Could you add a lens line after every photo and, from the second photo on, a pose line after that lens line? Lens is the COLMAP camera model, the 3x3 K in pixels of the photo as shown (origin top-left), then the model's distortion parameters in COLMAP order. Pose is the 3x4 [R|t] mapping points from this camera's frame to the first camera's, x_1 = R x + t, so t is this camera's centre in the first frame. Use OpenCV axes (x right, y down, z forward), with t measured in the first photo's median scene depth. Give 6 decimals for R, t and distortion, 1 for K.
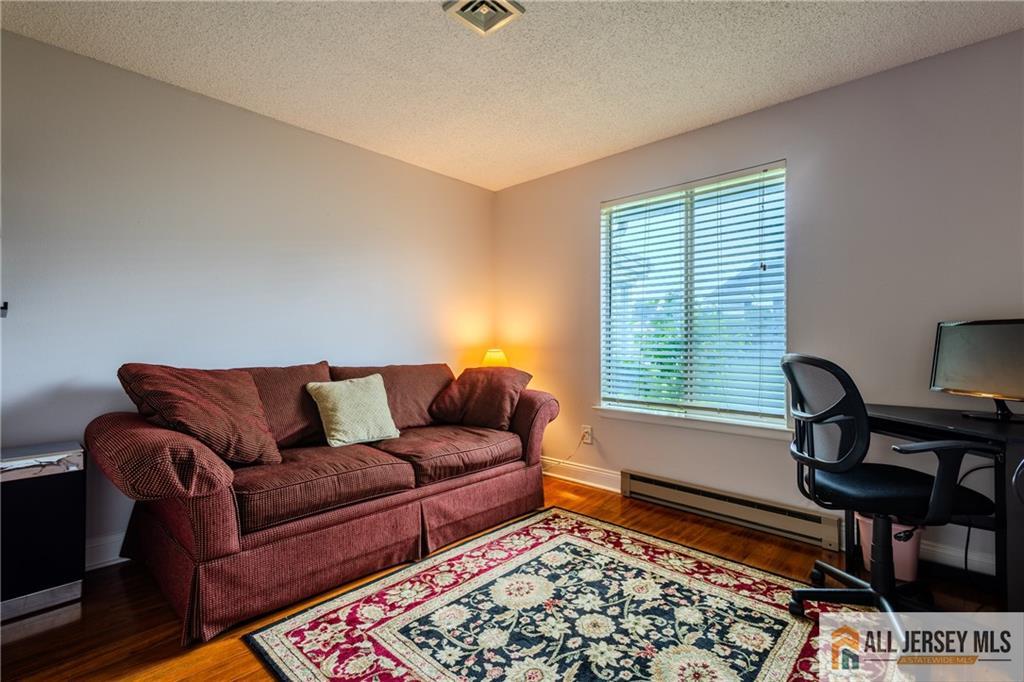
lens RADIAL K [[472.3, 0, 512.0], [0, 472.3, 341.0], [0, 0, 1]] dist [0.010456, 0.000264]
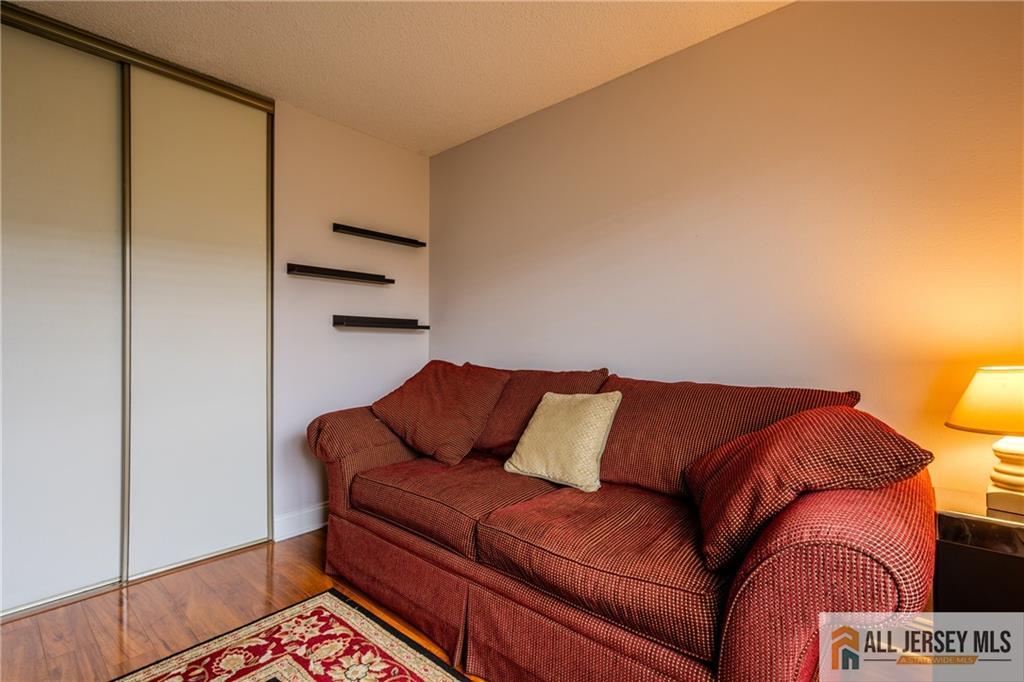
lens RADIAL K [[472.3, 0, 512.0], [0, 472.3, 341.0], [0, 0, 1]] dist [0.010456, 0.000264]
pose [[0.025963, -0.006710, -0.999640, 0.599768], [0.004359, 0.999969, -0.006599, 0.003692], [0.999653, -0.004187, 0.025991, 1.315977]]
